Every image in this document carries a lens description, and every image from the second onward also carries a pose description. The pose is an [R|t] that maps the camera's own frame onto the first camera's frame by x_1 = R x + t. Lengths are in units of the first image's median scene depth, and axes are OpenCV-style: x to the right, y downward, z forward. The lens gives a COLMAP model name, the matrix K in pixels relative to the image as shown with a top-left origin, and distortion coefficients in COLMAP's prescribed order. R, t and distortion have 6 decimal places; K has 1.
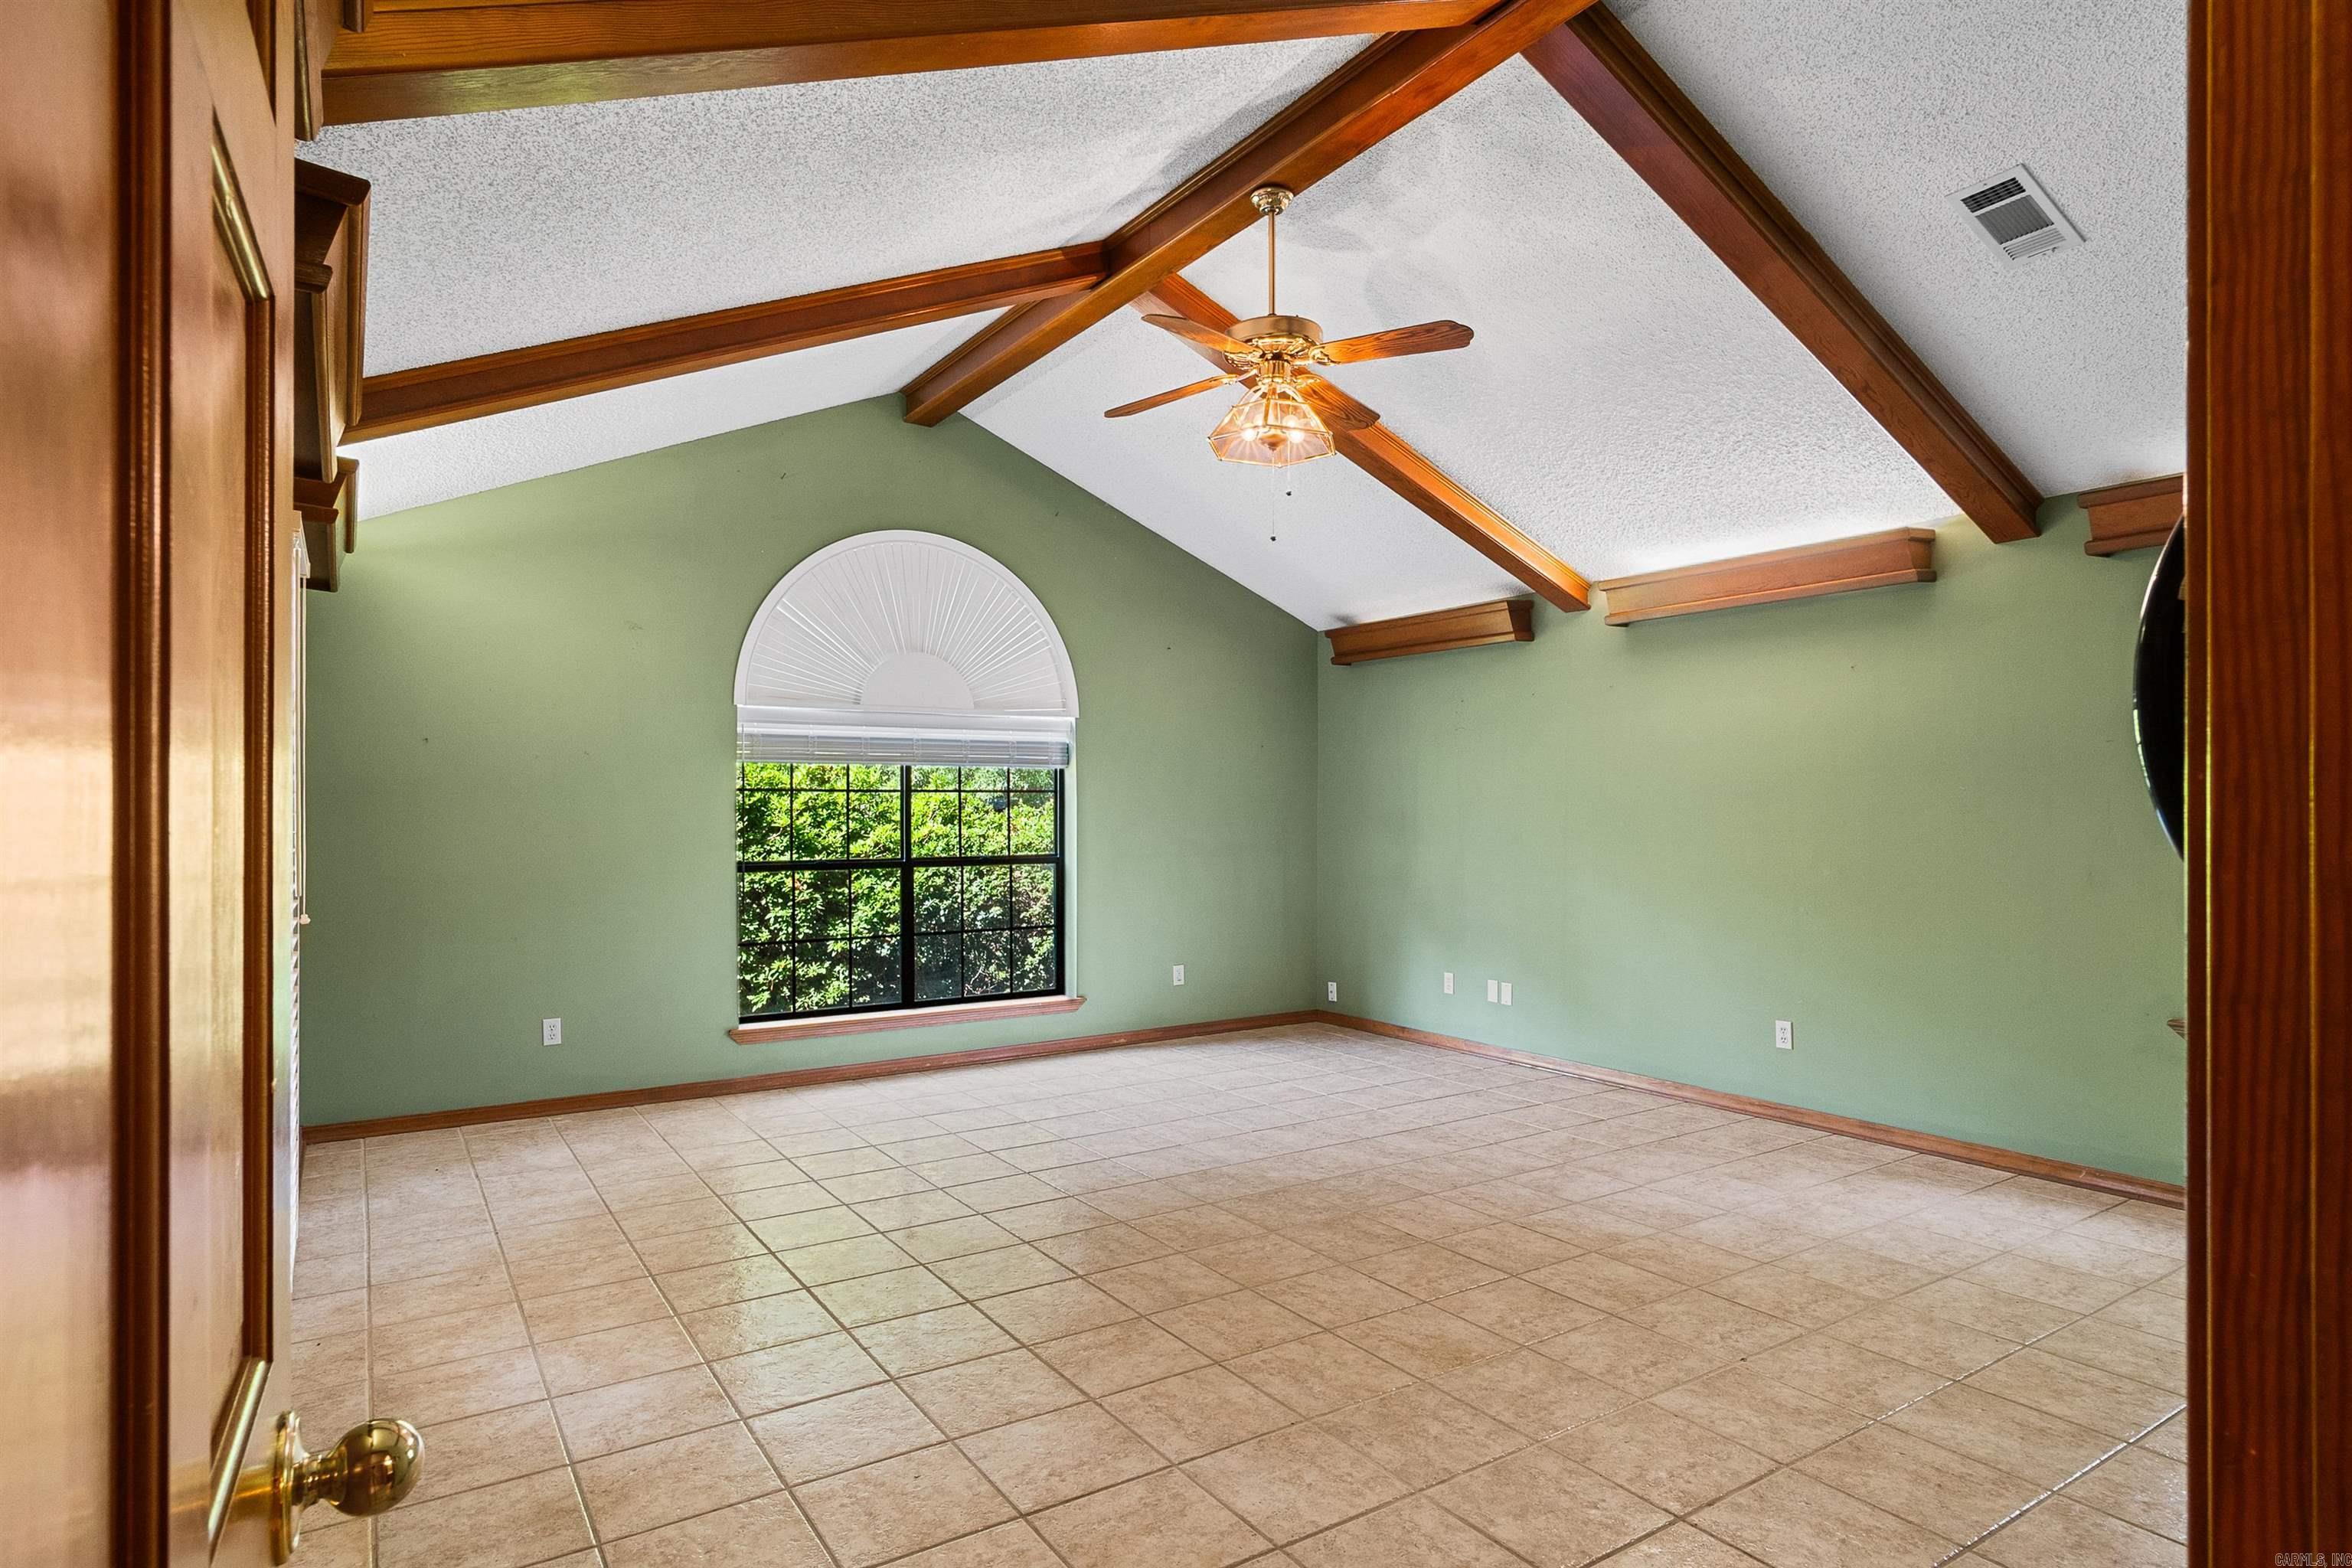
lens RADIAL K [[1267.6, 0, 1187.5], [0, 1267.6, 801.6], [0, 0, 1]] dist [-0.015795, 0.007728]
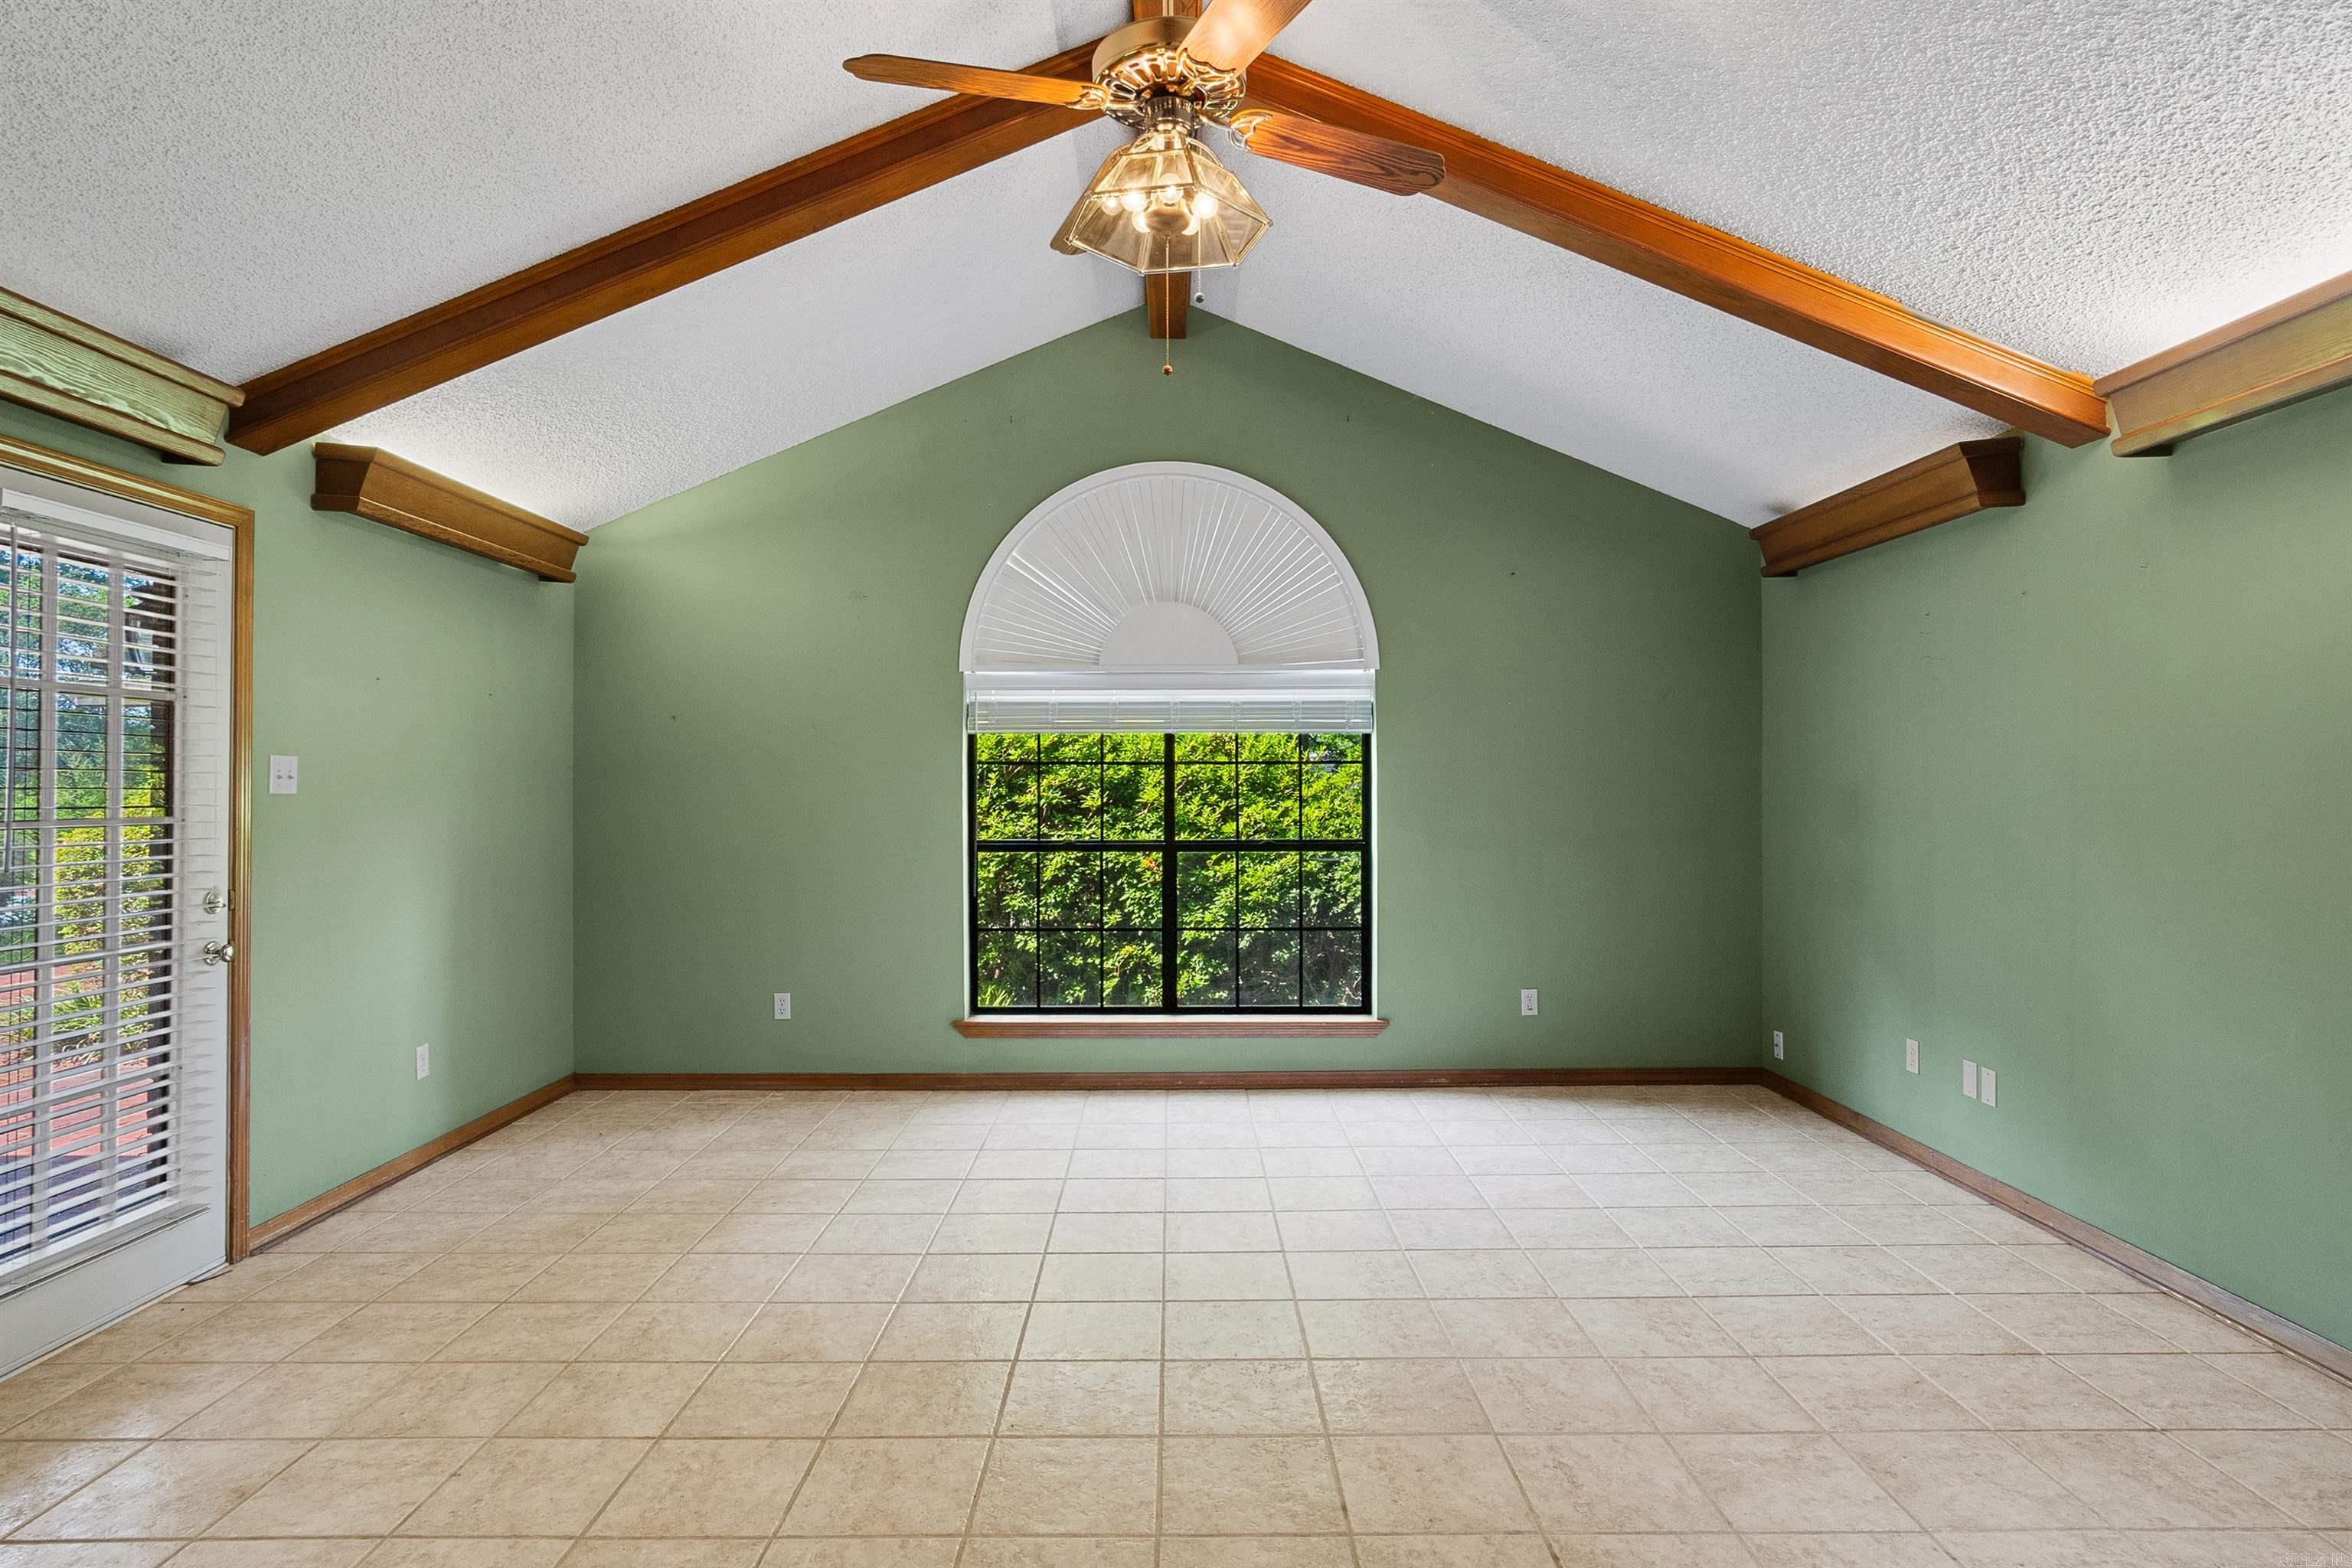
lens RADIAL K [[1267.6, 0, 1179.9], [0, 1267.6, 767.1], [0, 0, 1]] dist [-0.015795, 0.007728]
pose [[0.837279, -0.006775, -0.546735, 0.286064], [0.003156, 0.999966, -0.007558, 0.001088], [0.546767, 0.004603, 0.837272, 0.306847]]
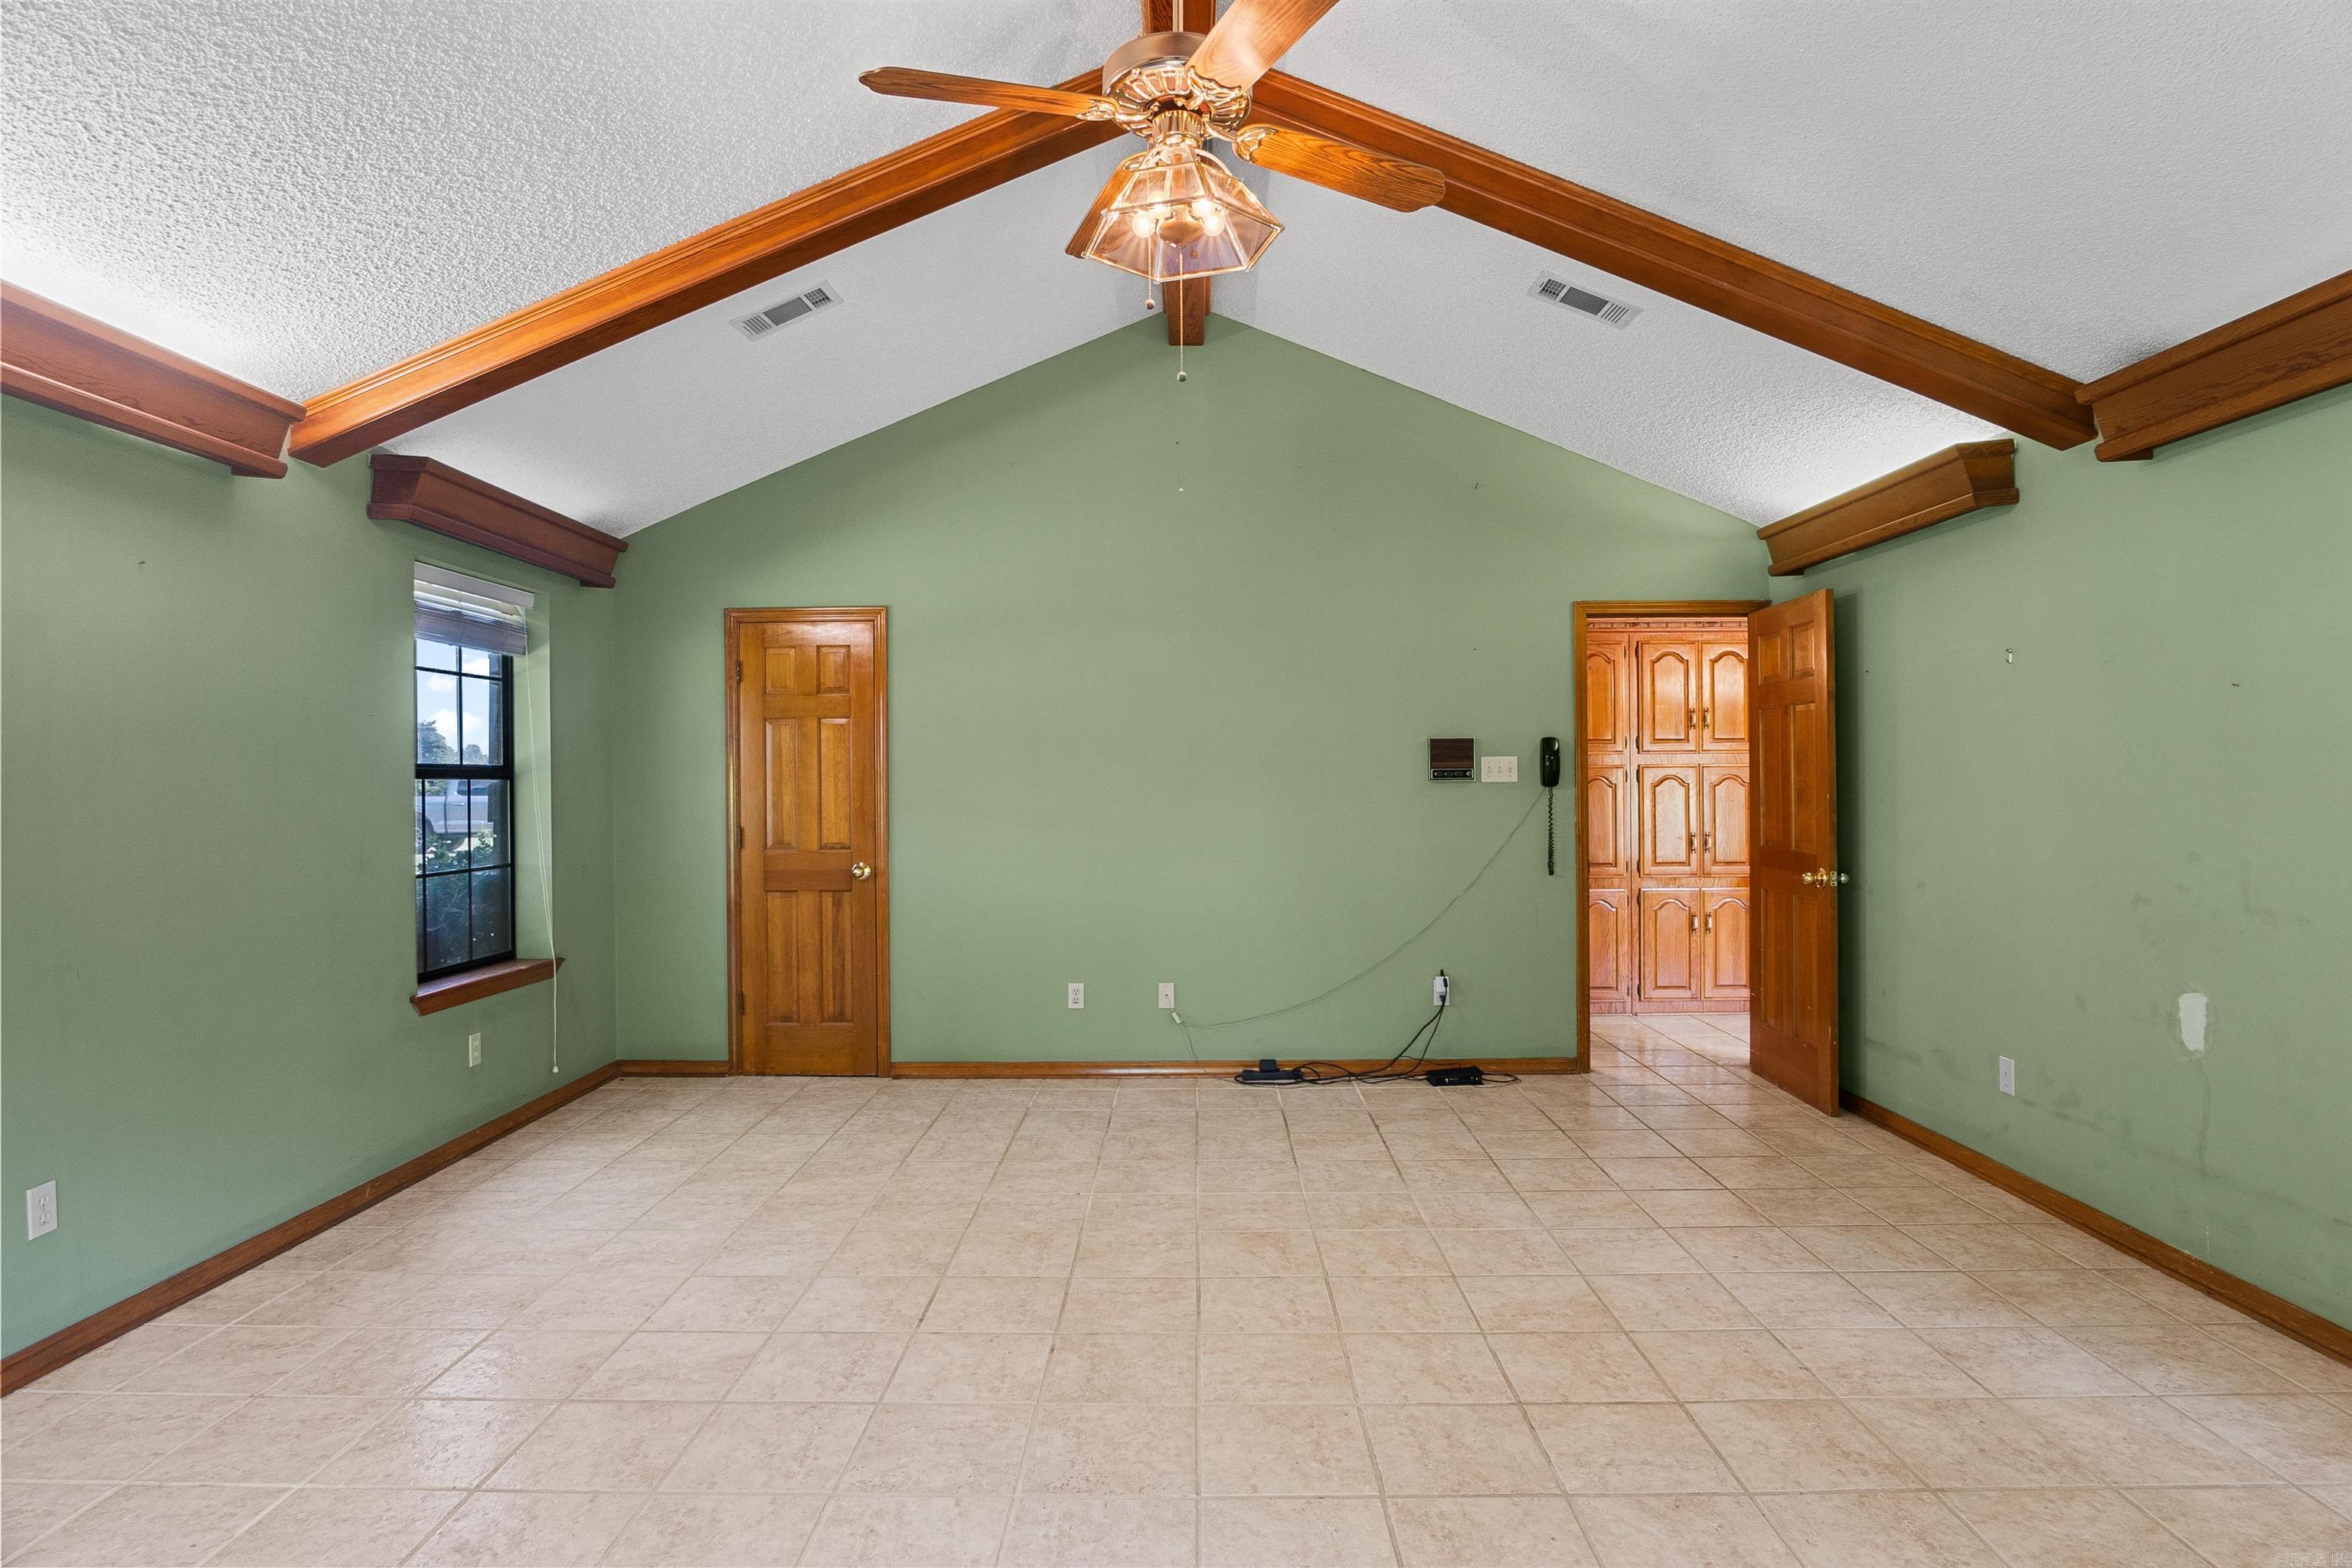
lens RADIAL K [[1267.6, 0, 1189.3], [0, 1267.6, 783.8], [0, 0, 1]] dist [-0.015795, 0.007728]
pose [[-0.832686, 0.004213, 0.553730, -0.202505], [0.004403, 0.999990, -0.000987, 0.005781], [-0.553729, 0.001616, -0.832696, 1.039249]]
